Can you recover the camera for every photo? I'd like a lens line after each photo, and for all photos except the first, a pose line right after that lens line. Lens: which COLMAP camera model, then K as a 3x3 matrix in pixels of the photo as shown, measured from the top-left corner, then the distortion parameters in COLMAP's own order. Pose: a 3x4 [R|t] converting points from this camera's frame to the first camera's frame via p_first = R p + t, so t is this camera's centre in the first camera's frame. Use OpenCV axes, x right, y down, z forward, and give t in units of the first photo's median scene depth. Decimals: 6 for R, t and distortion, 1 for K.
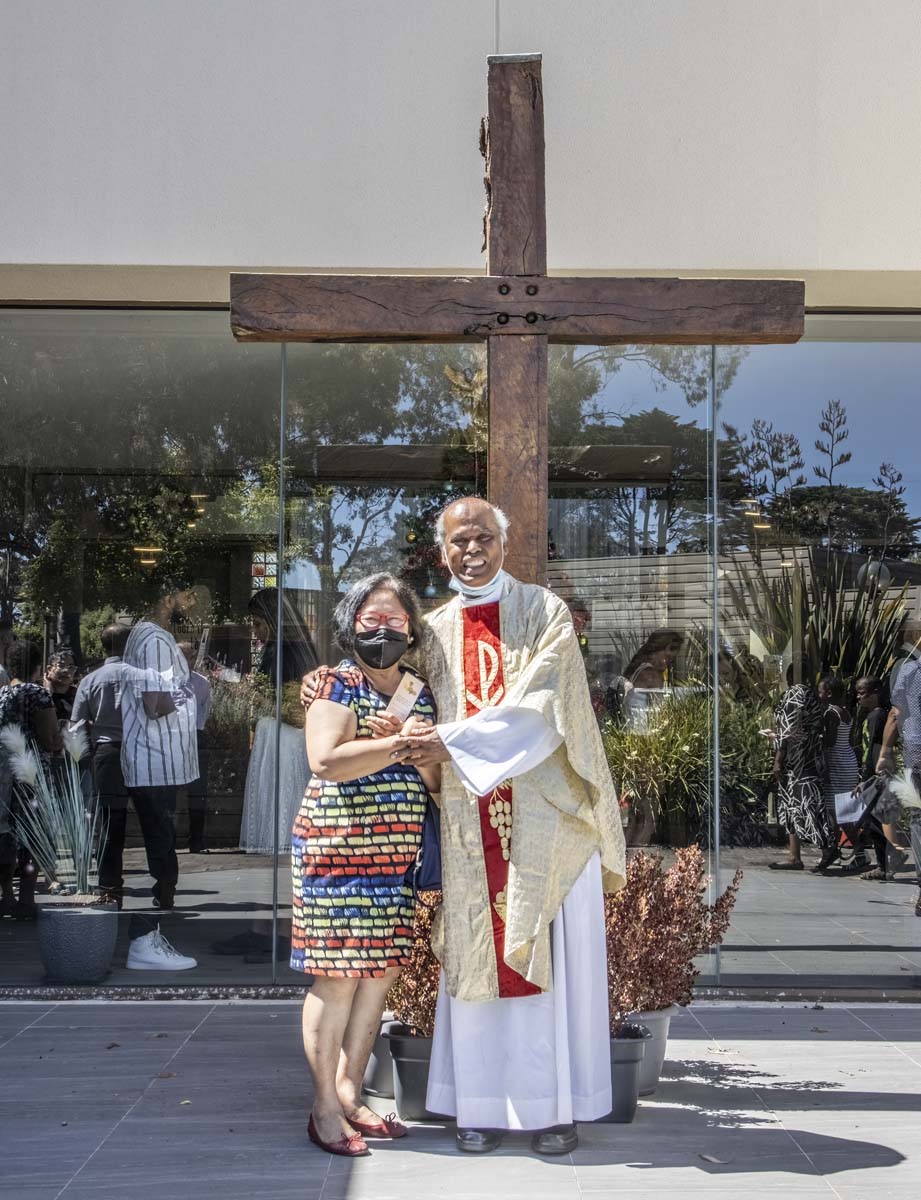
lens RADIAL K [[1589.8, 0, 475.7], [0, 1589.8, 596.3], [0, 0, 1]] dist [0.023645, 0.105906]
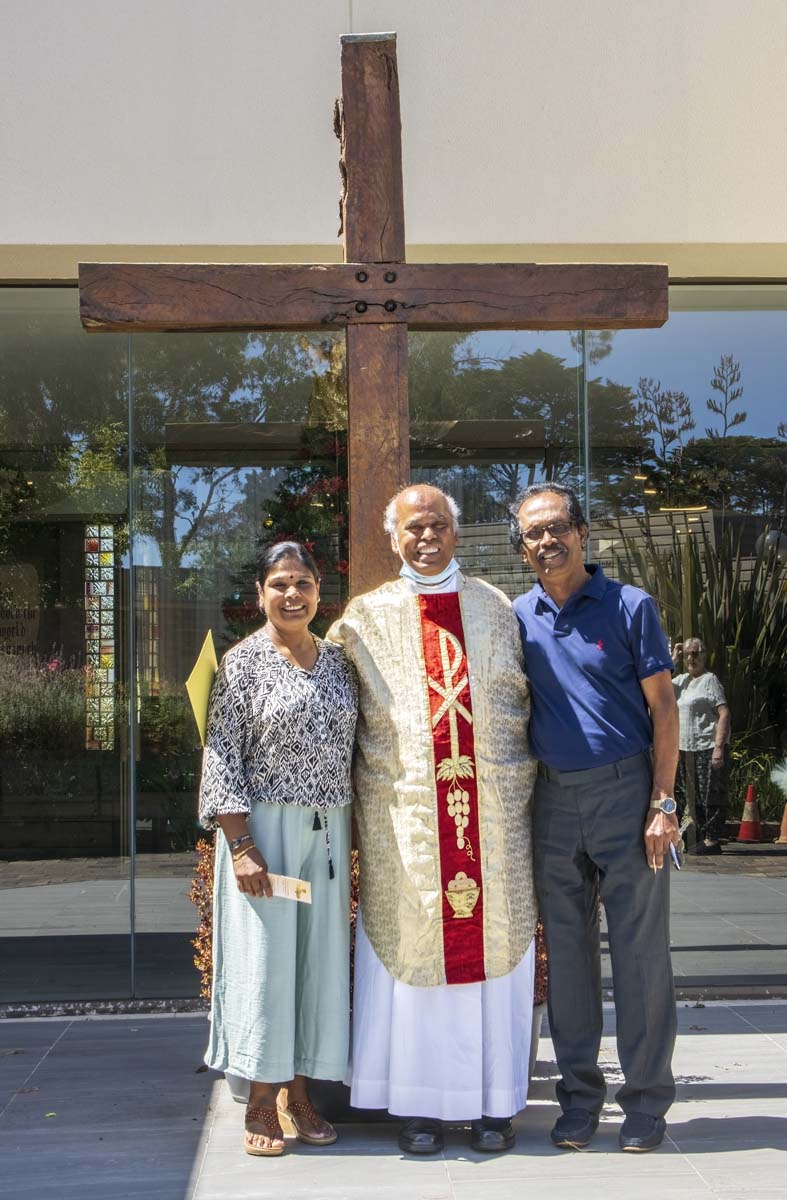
lens RADIAL K [[1893.6, 0, 424.7], [0, 1893.6, 589.1], [0, 0, 1]] dist [0.031526, 0.180262]
pose [[0.998845, -0.016916, 0.044983, 0.000769], [0.016119, 0.999707, 0.018038, -0.021477], [-0.045275, -0.017292, 0.998825, -0.159892]]
